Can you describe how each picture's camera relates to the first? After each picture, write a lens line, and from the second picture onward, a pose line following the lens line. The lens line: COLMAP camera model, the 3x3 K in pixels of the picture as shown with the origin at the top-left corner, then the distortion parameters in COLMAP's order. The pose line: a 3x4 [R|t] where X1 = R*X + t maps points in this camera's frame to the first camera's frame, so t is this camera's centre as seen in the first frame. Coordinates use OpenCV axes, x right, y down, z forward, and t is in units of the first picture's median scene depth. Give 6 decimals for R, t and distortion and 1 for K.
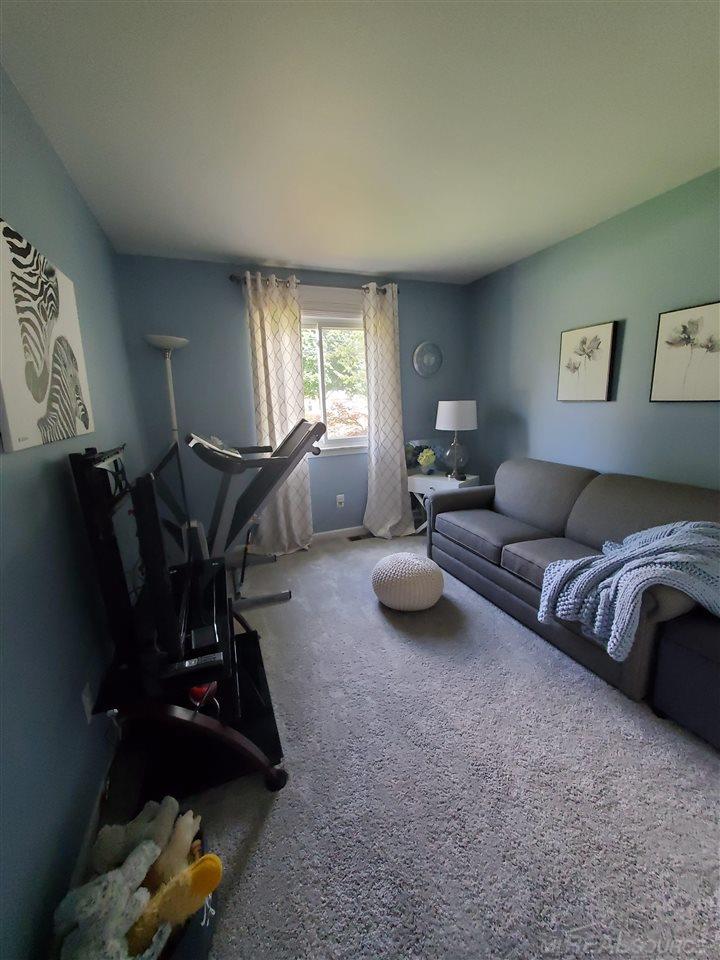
lens RADIAL K [[377.9, 0, 364.7], [0, 377.9, 482.9], [0, 0, 1]] dist [0.012739, -0.005140]
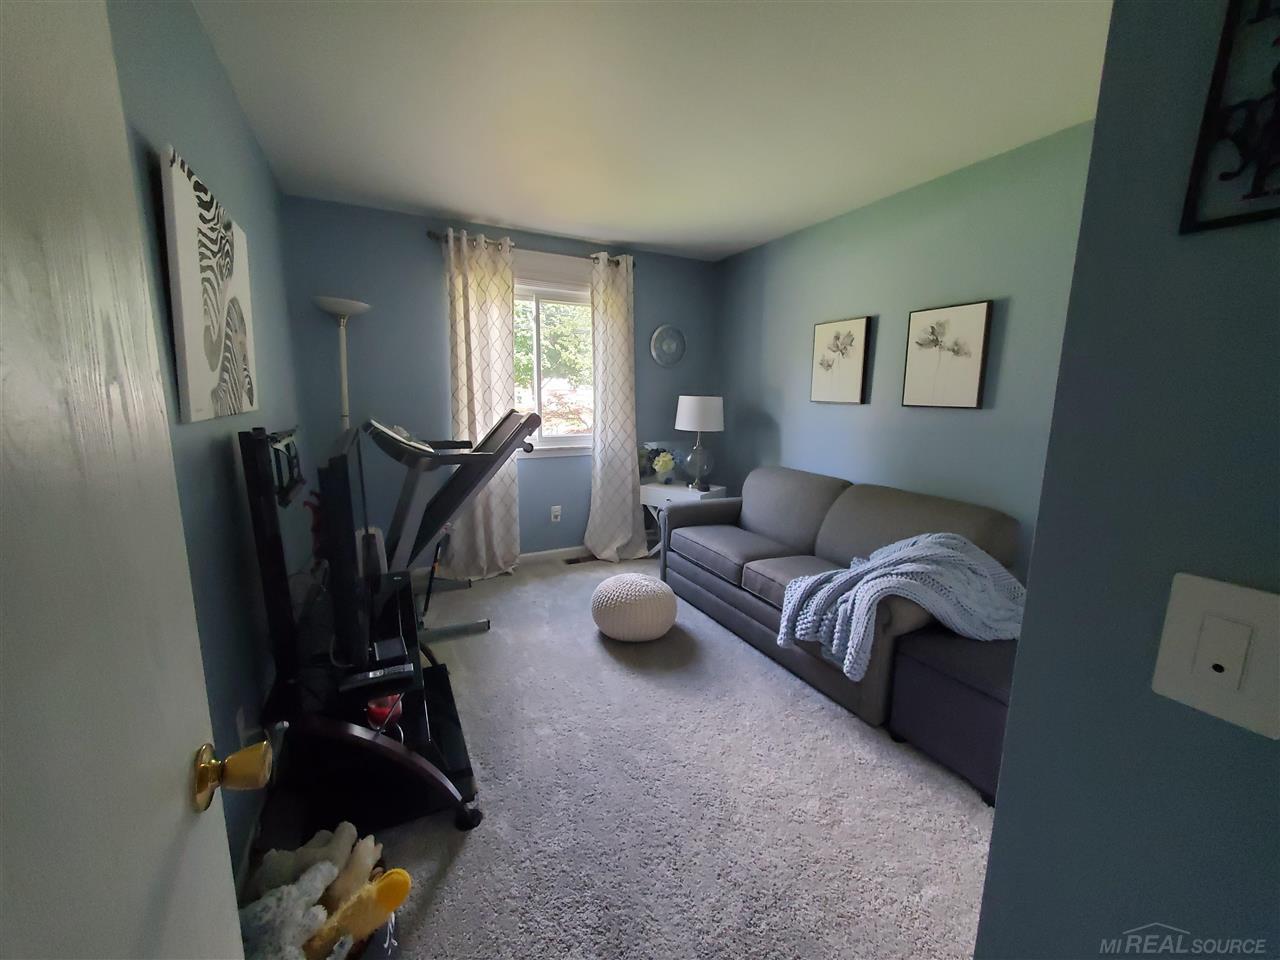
lens RADIAL K [[503.9, 0, 644.6], [0, 503.9, 477.4], [0, 0, 1]] dist [0.012739, -0.005140]
pose [[0.994005, 0.028798, 0.105471, 0.015751], [-0.023283, 0.998315, -0.053149, 0.049424], [-0.106824, 0.050375, 0.993001, -0.176689]]
